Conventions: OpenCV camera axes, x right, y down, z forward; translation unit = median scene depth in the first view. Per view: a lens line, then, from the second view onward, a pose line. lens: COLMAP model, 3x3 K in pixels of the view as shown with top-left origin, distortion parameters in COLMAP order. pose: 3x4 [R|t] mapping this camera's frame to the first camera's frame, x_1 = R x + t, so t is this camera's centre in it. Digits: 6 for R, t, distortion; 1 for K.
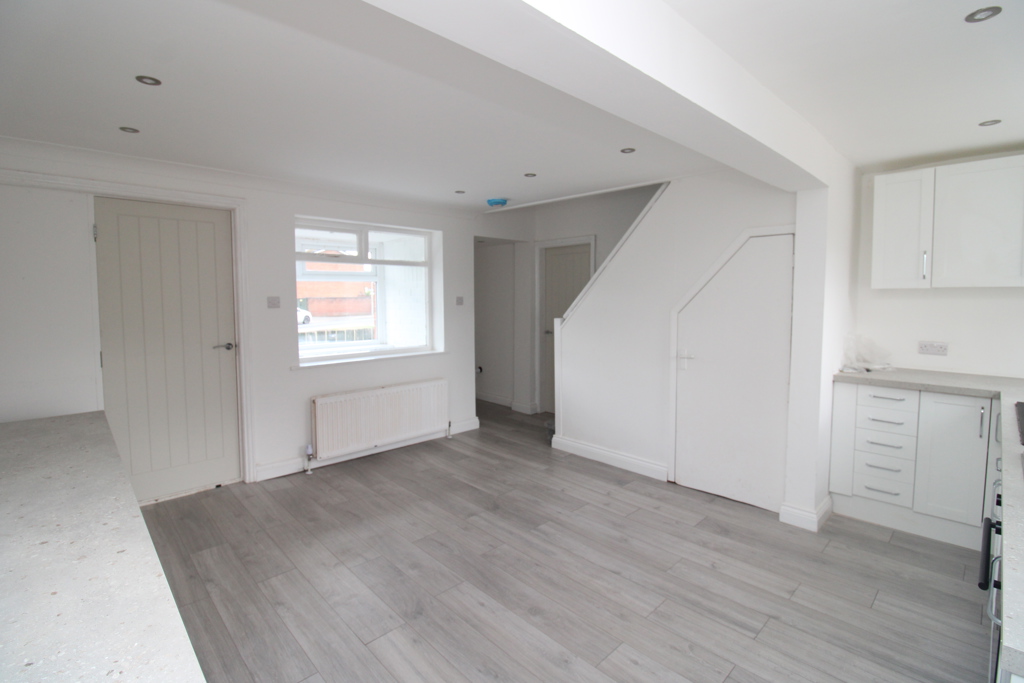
lens RADIAL K [[472.2, 0, 515.2], [0, 472.2, 336.7], [0, 0, 1]] dist [0.000344, -0.001677]
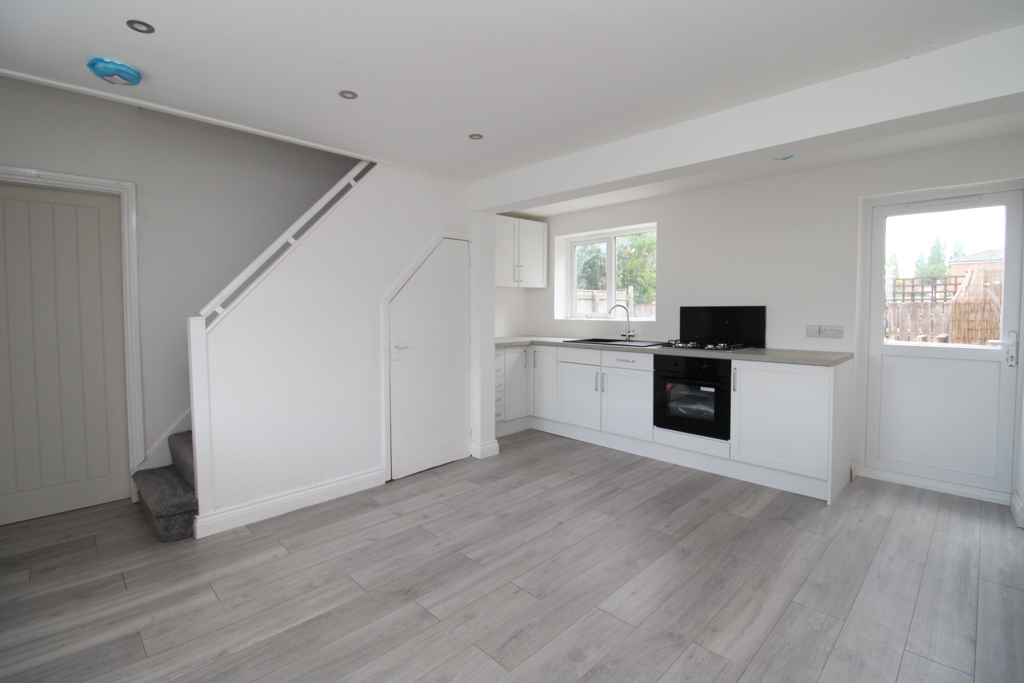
lens RADIAL K [[472.2, 0, 513.1], [0, 472.2, 340.2], [0, 0, 1]] dist [0.000344, -0.001677]
pose [[-0.013183, -0.064829, 0.997809, -0.701430], [0.088392, 0.993914, 0.065744, -0.015408], [-0.995999, 0.089065, -0.007373, 0.861647]]
